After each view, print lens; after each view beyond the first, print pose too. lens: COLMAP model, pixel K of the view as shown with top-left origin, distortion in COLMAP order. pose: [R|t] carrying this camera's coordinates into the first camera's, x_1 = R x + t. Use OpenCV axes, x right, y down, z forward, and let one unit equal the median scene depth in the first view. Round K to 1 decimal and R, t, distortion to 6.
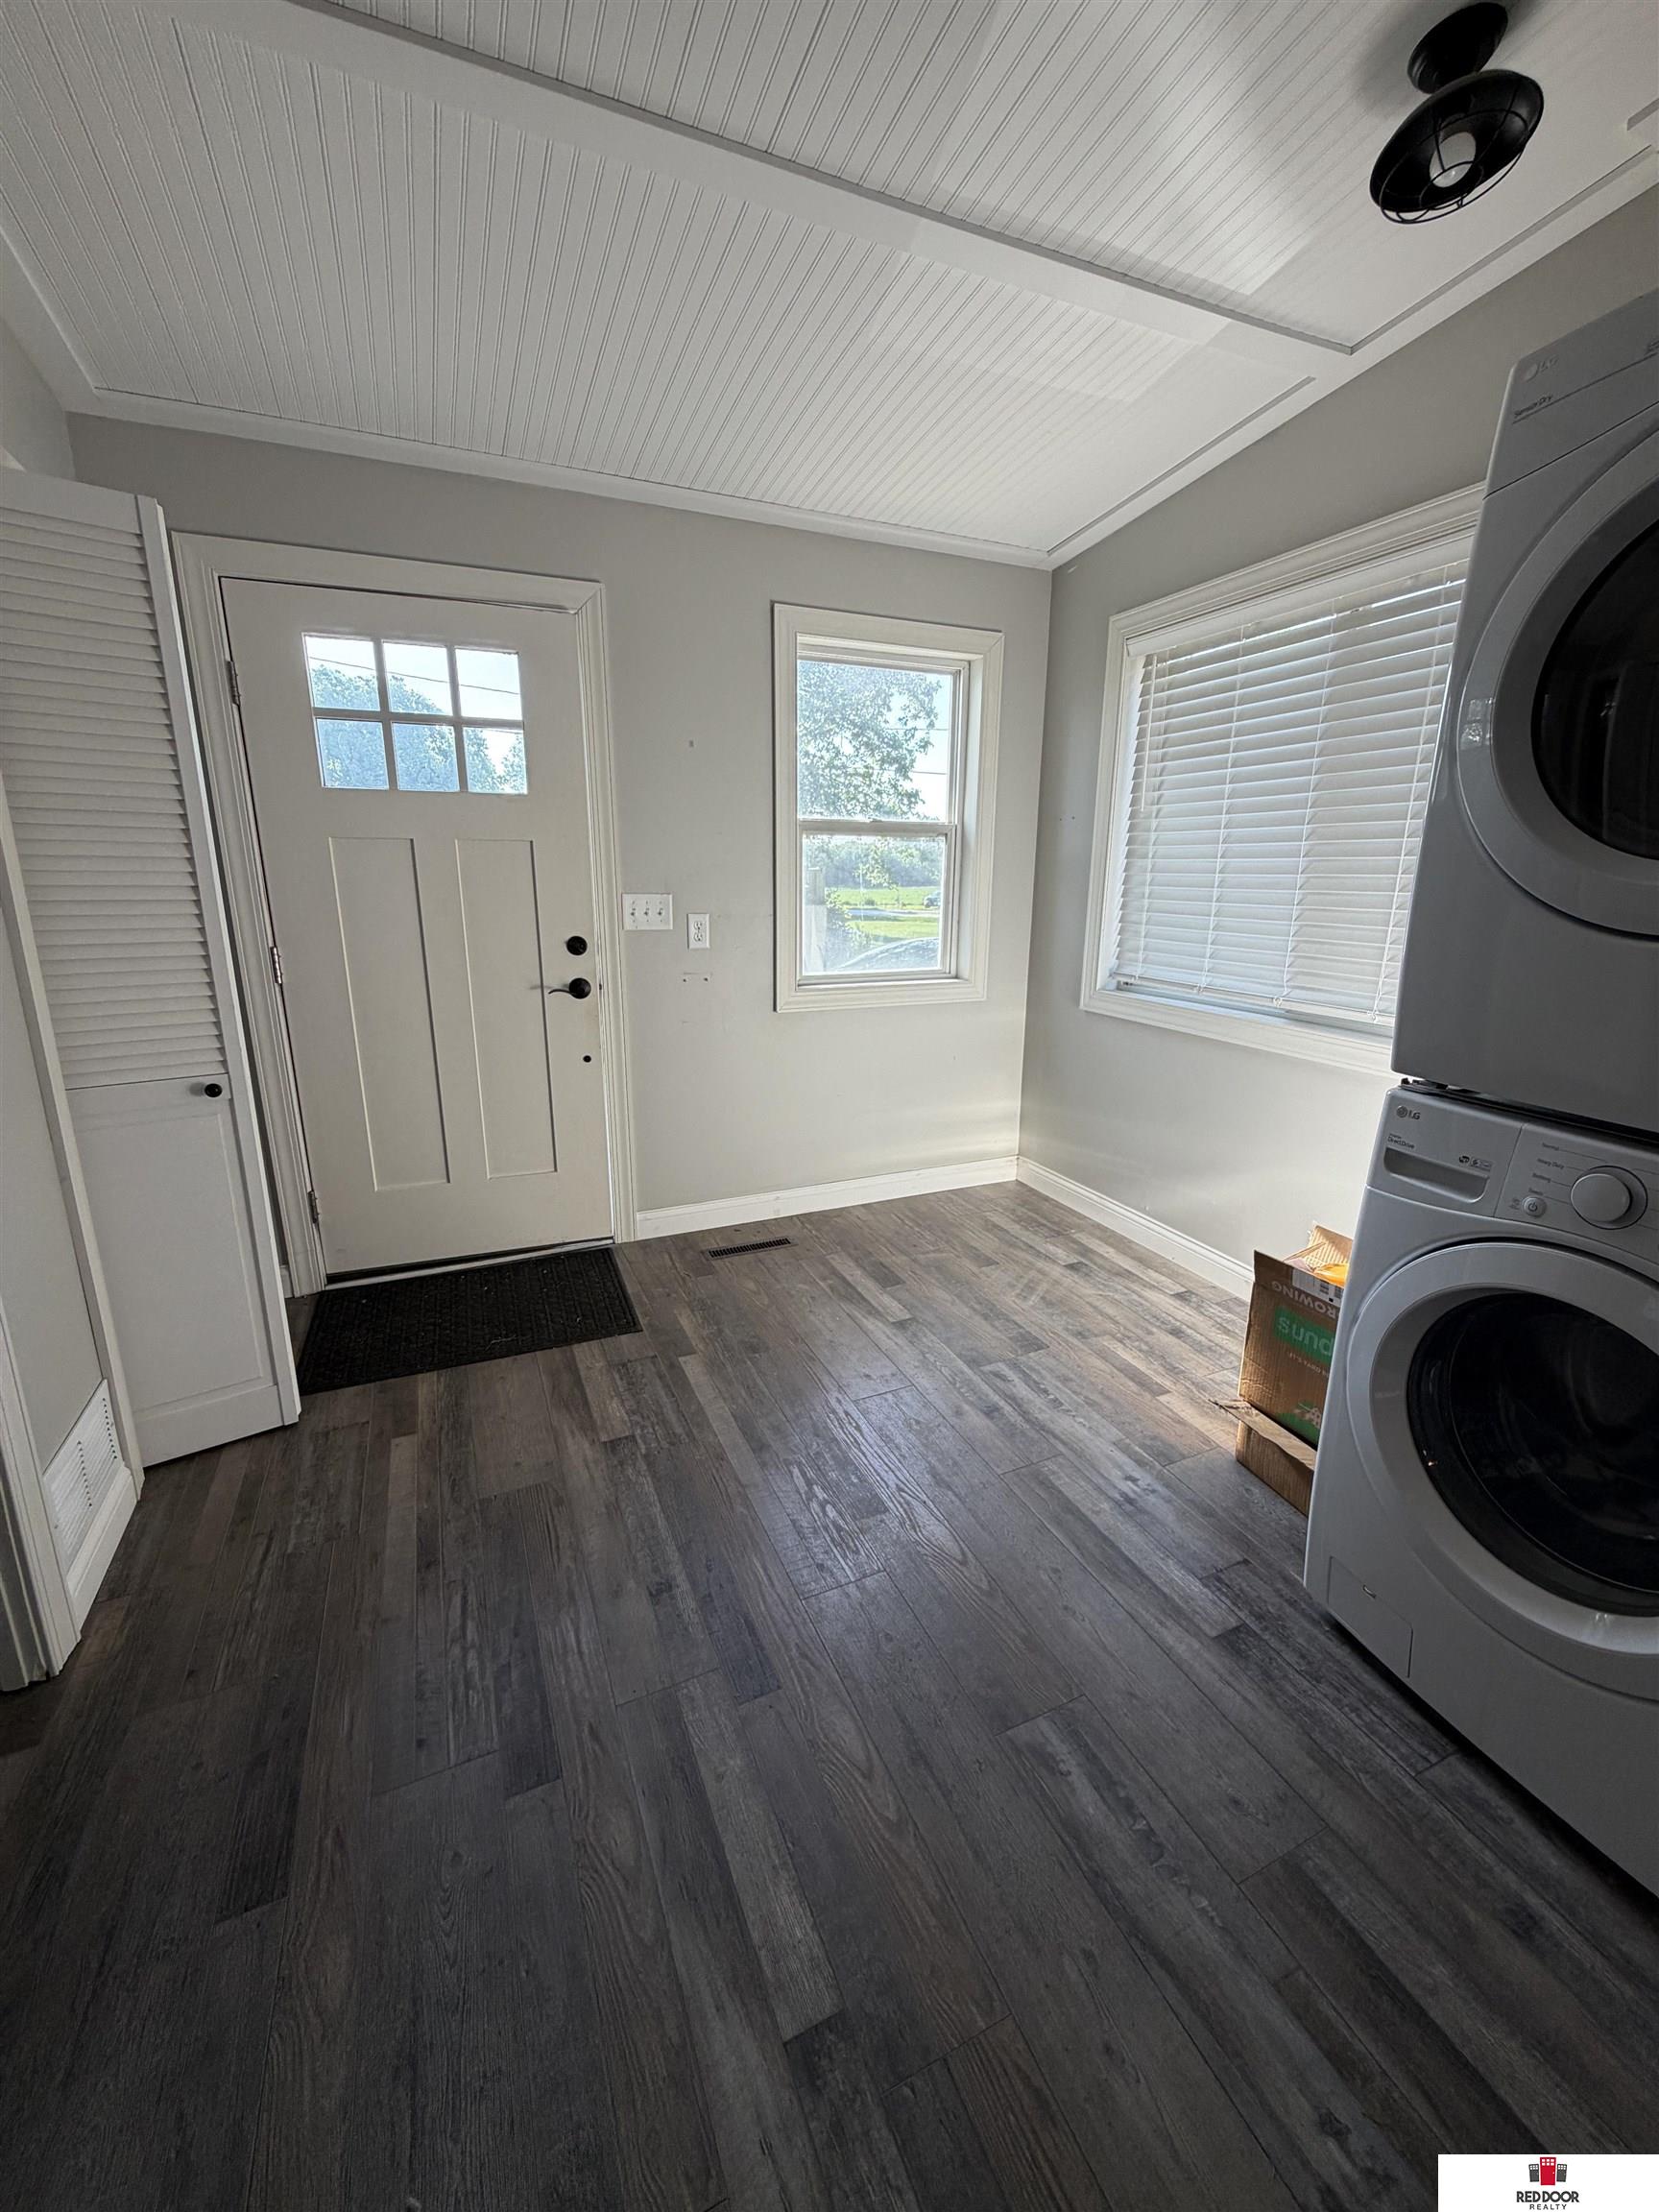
lens RADIAL K [[885.9, 0, 829.9], [0, 885.9, 1096.7], [0, 0, 1]] dist [-0.000850, 0.000269]
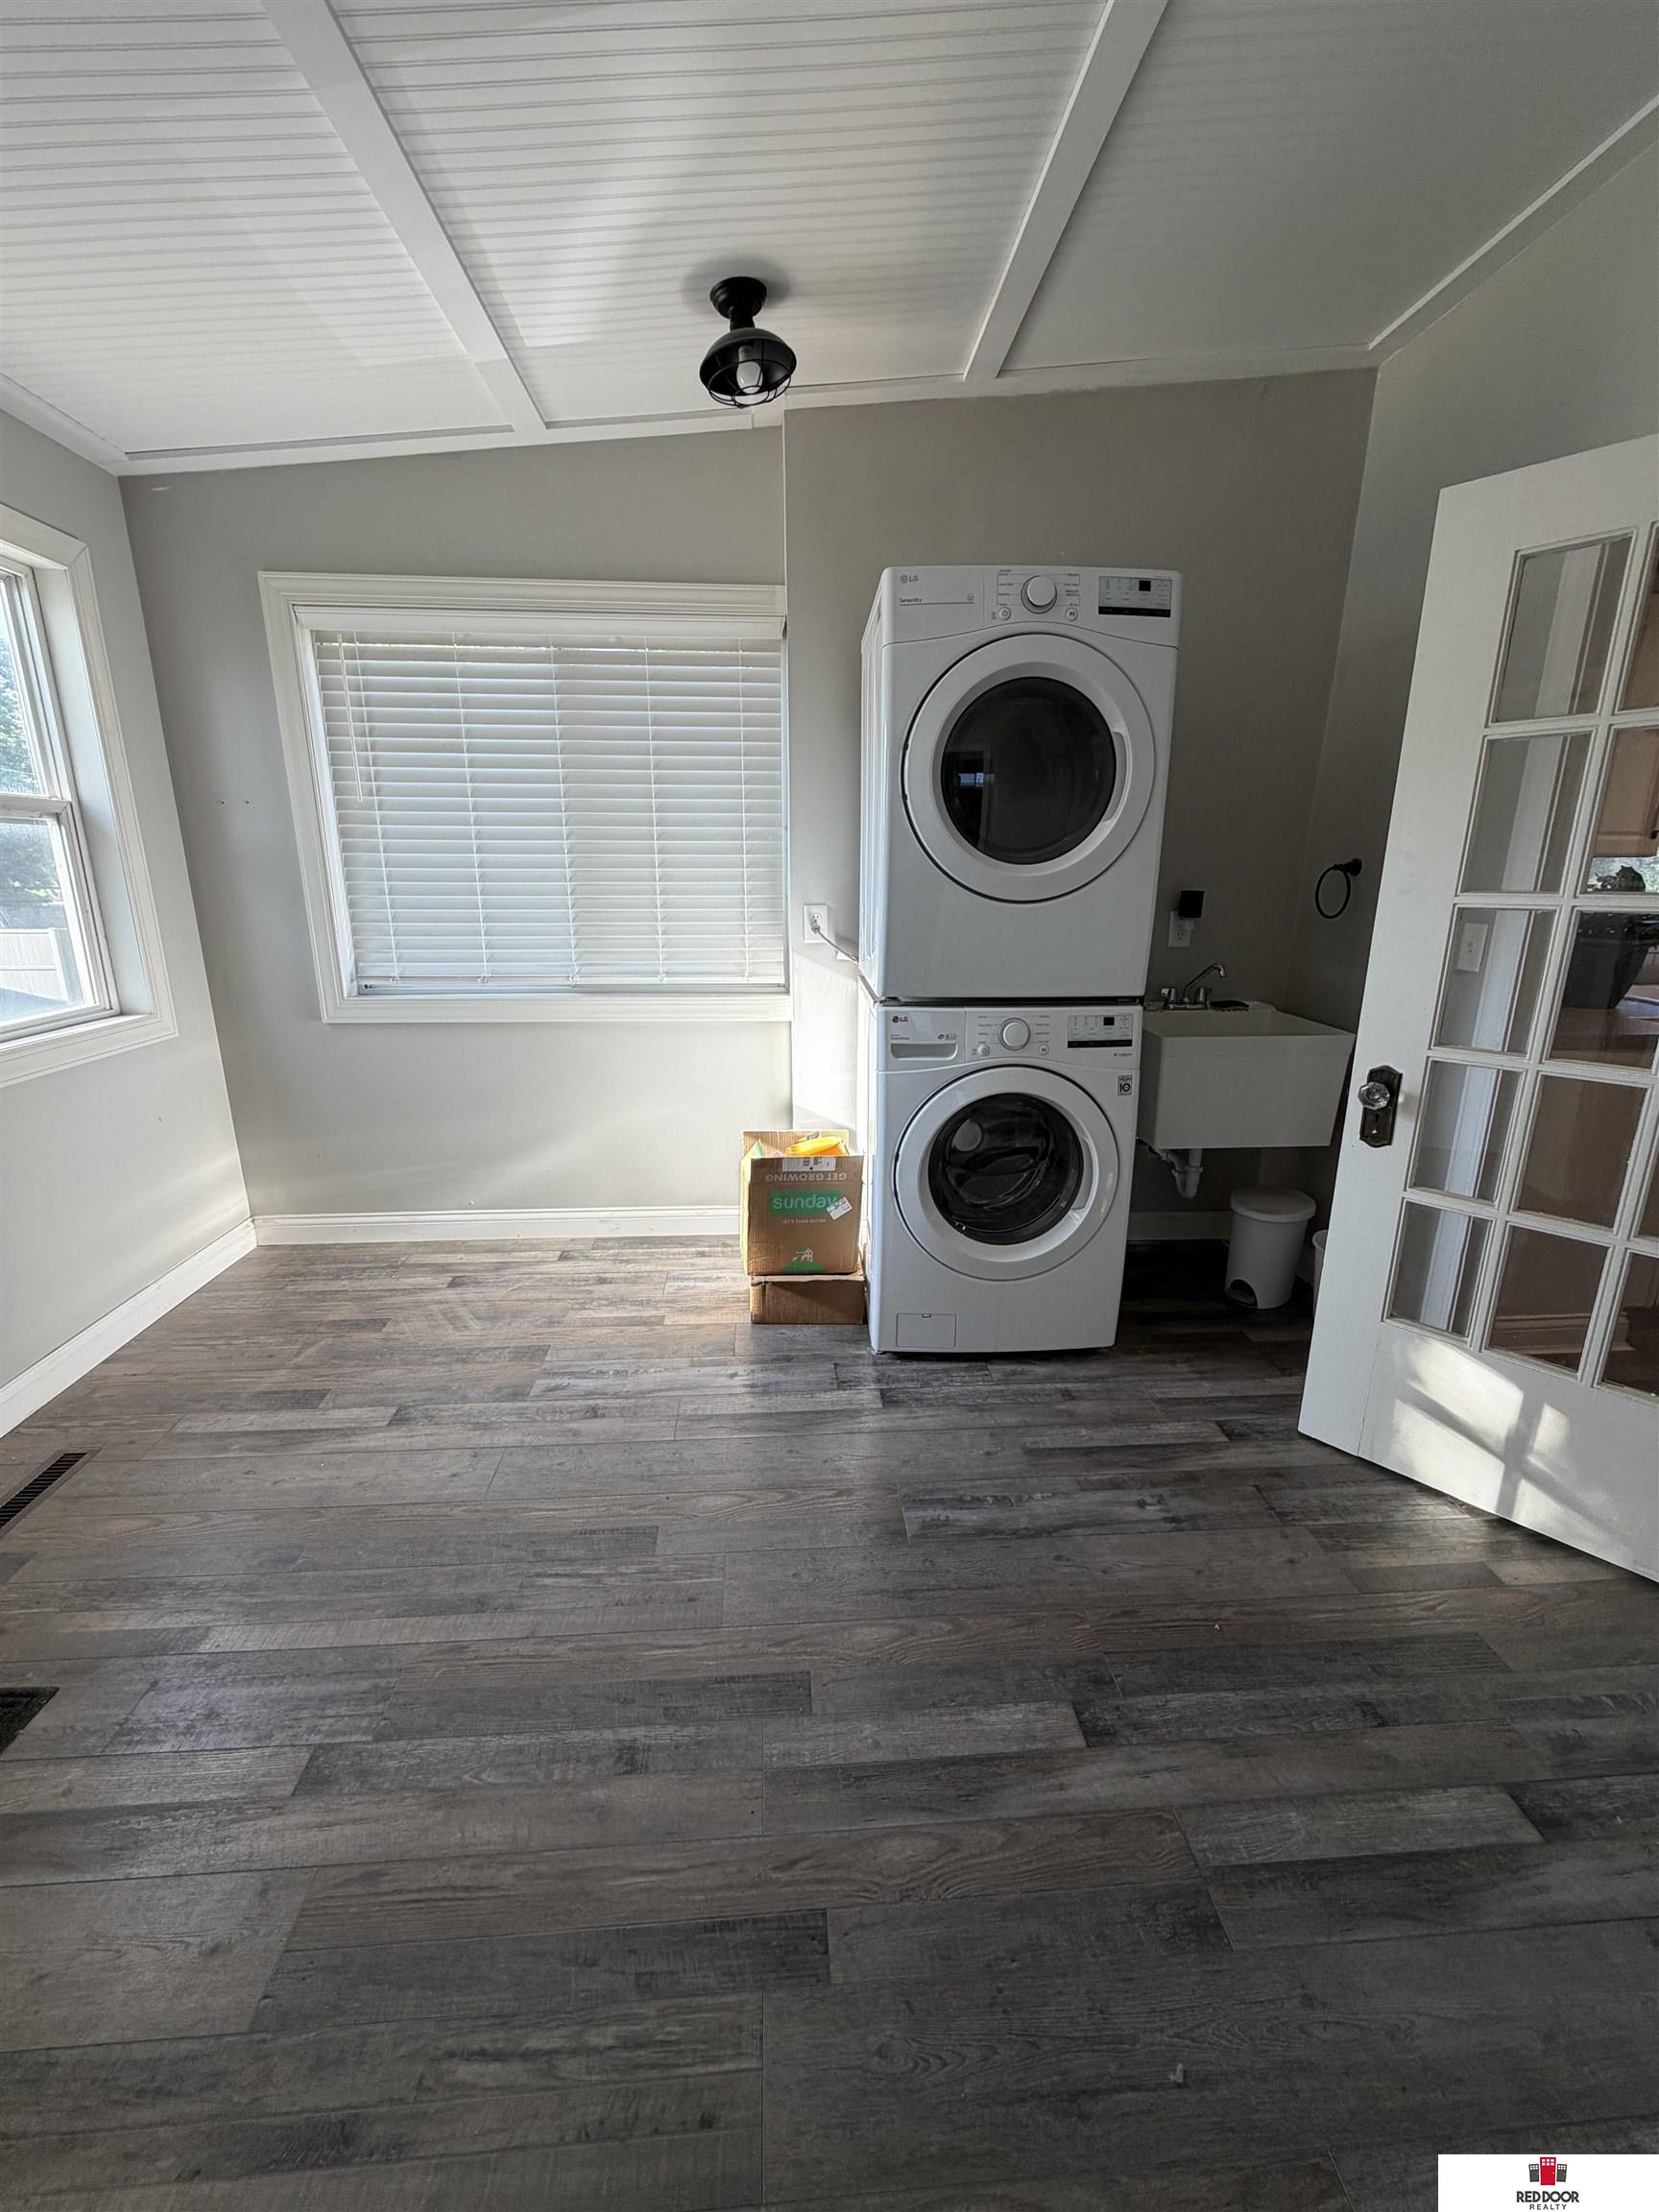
lens RADIAL K [[885.9, 0, 831.3], [0, 885.9, 1097.0], [0, 0, 1]] dist [-0.000850, 0.000269]
pose [[0.337085, -0.245395, 0.908931, -0.519176], [0.232754, 0.957186, 0.172104, -0.089067], [-0.912250, 0.153543, 0.379770, 0.307933]]
